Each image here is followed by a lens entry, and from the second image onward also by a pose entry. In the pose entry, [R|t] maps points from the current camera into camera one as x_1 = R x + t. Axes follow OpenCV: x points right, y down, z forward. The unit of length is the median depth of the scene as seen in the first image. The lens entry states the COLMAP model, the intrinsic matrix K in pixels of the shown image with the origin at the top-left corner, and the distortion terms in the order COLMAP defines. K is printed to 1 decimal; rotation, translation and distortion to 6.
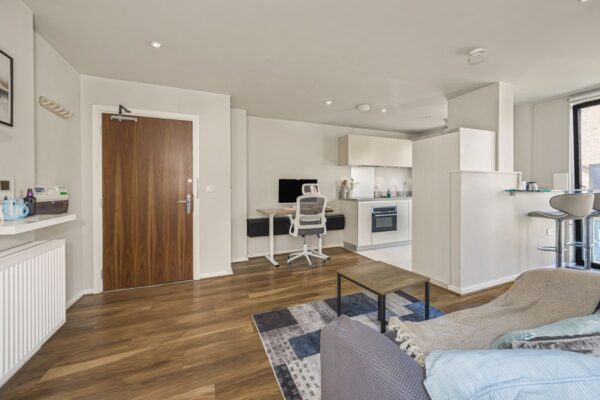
lens RADIAL K [[238.9, 0, 296.4], [0, 238.9, 190.4], [0, 0, 1]] dist [0.000571, 0.000113]
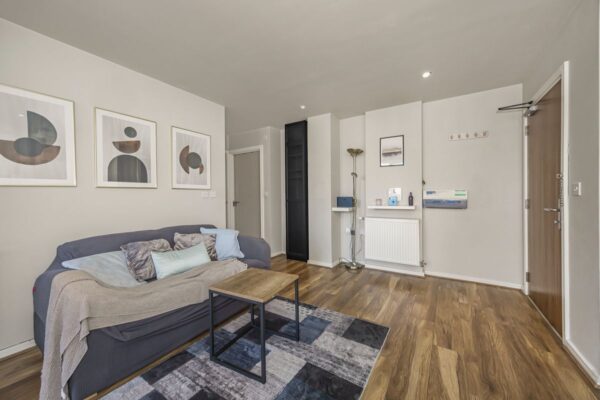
lens RADIAL K [[227.0, 0, 300.1], [0, 227.0, 197.9], [0, 0, 1]] dist [0.002151, 0.000214]
pose [[-0.815378, 0.018842, -0.578622, 0.369575], [0.010391, 0.999786, 0.017914, -0.002578], [0.578835, 0.008594, -0.815399, 0.929377]]
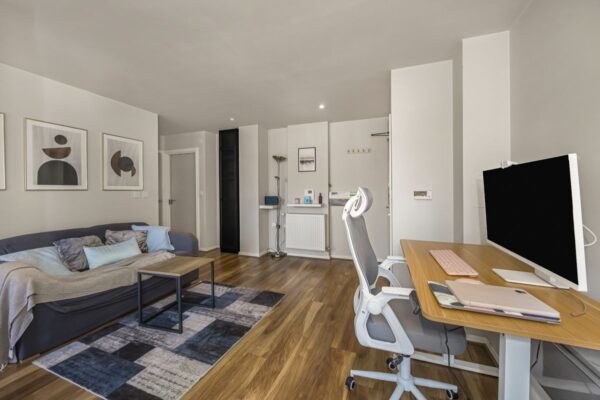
lens RADIAL K [[232.4, 0, 299.9], [0, 232.4, 192.2], [0, 0, 1]] dist [-0.001390, -0.000419]
pose [[-0.680653, 0.013658, -0.732479, 0.409662], [0.004462, 0.999885, 0.014498, -0.025726], [0.732593, 0.006600, -0.680635, 1.163399]]
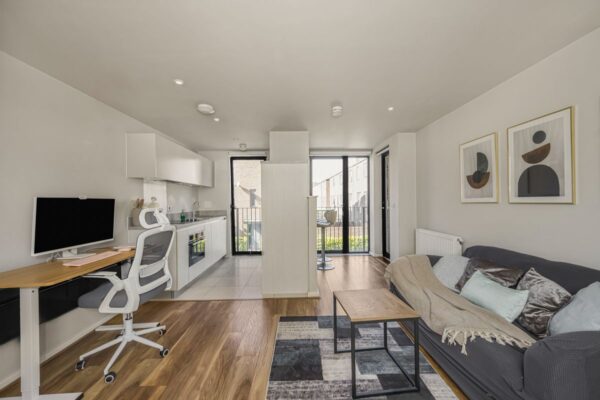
lens RADIAL K [[233.6, 0, 301.5], [0, 233.6, 198.3], [0, 0, 1]] dist [0.000420, 0.000044]
pose [[0.358362, 0.010861, 0.933520, -0.335979], [0.015634, 0.999722, -0.017633, -0.035735], [-0.933452, 0.020914, 0.358092, 0.455746]]
